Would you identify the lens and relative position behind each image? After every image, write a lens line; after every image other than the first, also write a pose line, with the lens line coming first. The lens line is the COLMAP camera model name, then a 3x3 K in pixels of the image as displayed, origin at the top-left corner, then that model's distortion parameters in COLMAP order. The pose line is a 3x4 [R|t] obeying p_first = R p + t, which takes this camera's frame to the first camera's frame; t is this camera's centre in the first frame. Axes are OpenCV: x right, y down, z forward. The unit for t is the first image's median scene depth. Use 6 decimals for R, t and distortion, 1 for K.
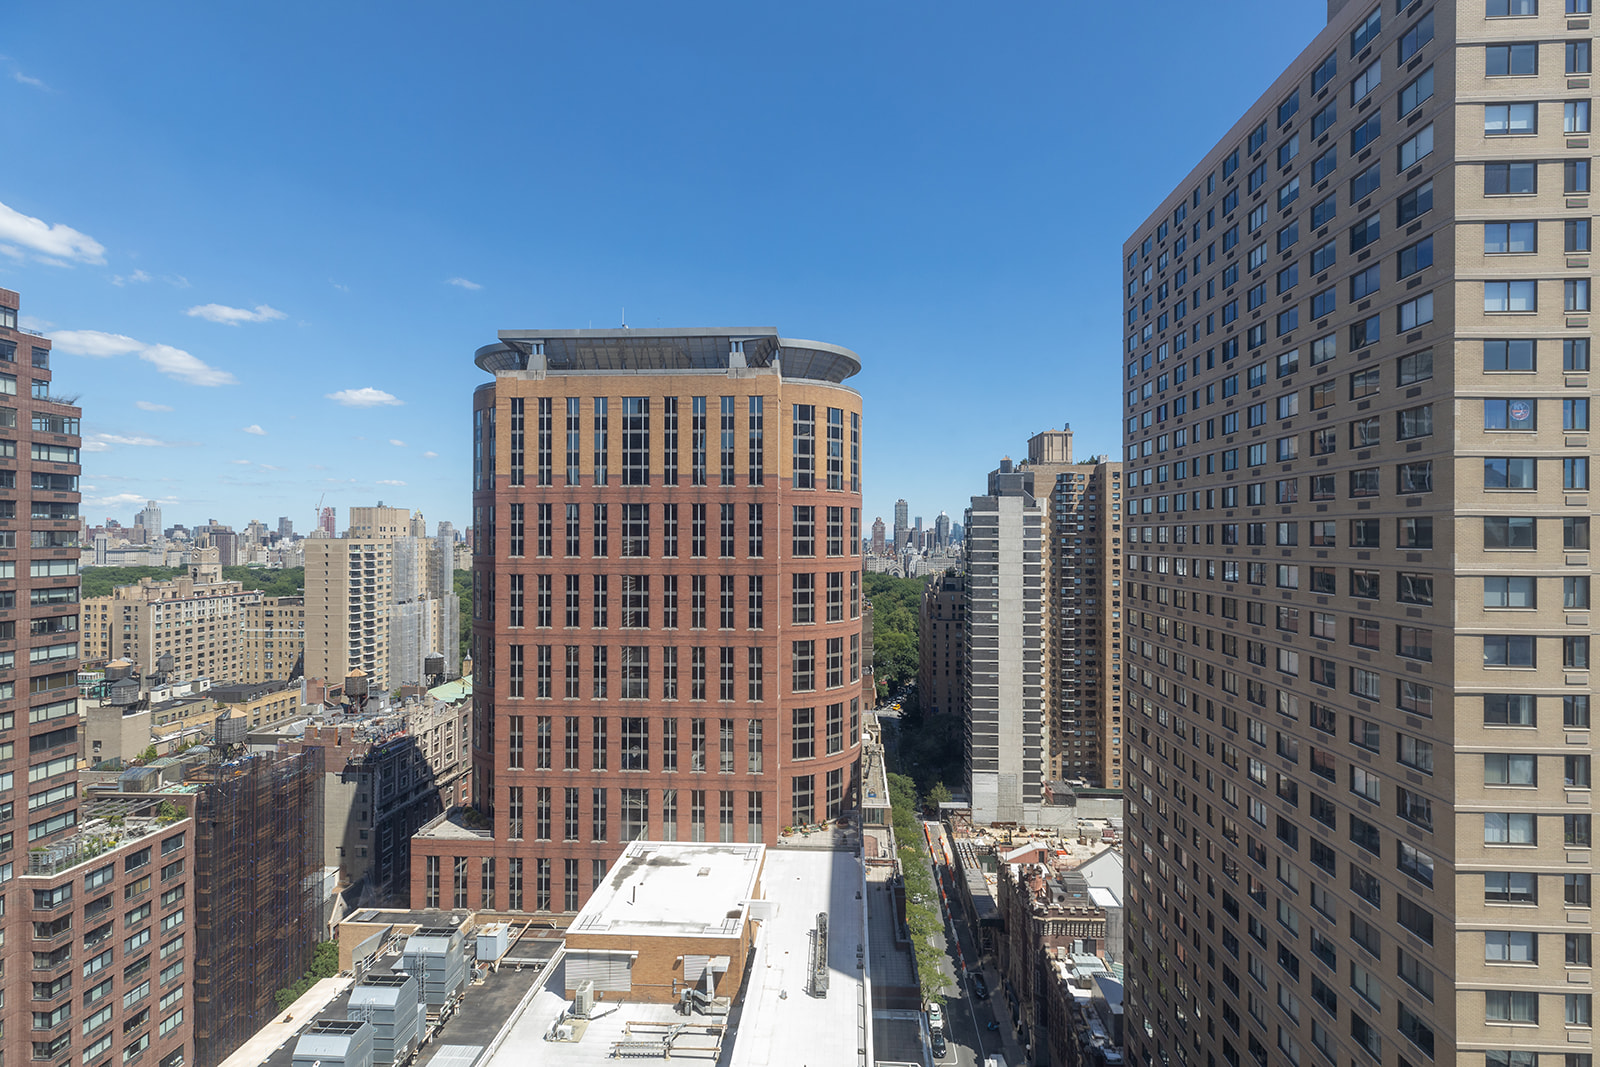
lens RADIAL K [[678.4, 0, 828.0], [0, 678.4, 525.2], [0, 0, 1]] dist [0.001099, 0.000039]
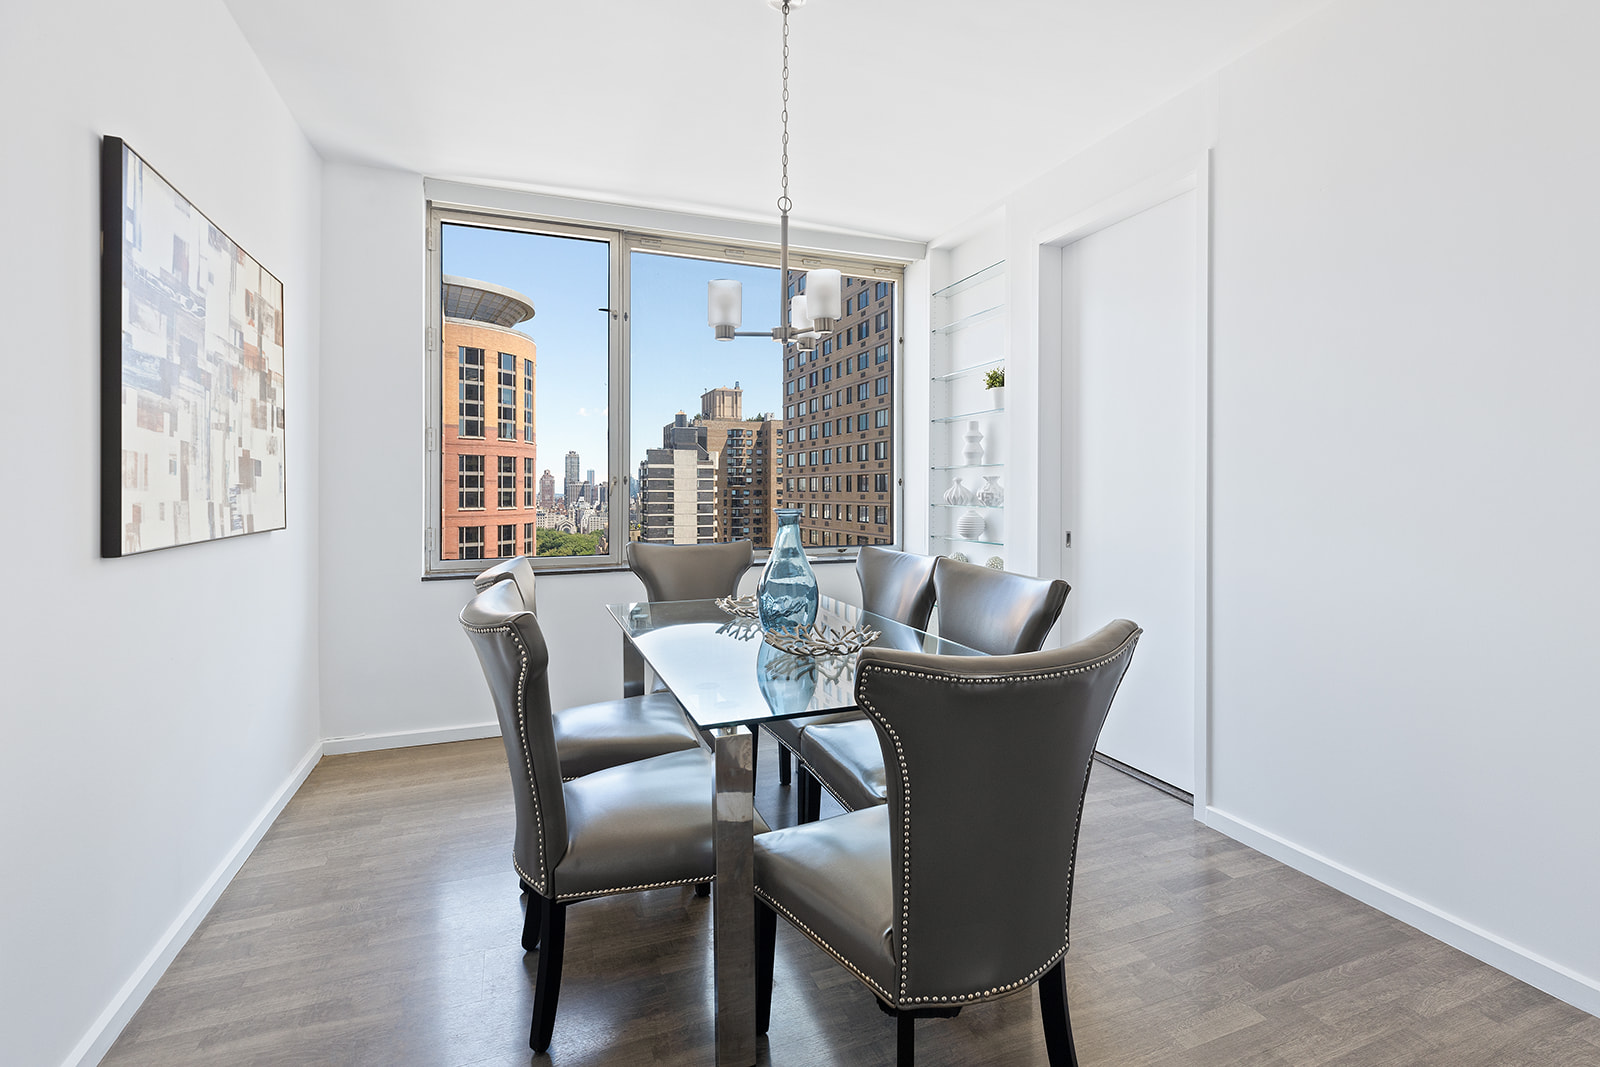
lens RADIAL K [[740.9, 0, 801.6], [0, 740.9, 489.0], [0, 0, 1]] dist [0.001403, 0.000135]
pose [[0.912462, -0.003105, 0.409150, -0.031394], [-0.000173, 0.999968, 0.007974, 0.008366], [-0.409162, -0.007347, 0.912432, -0.103396]]
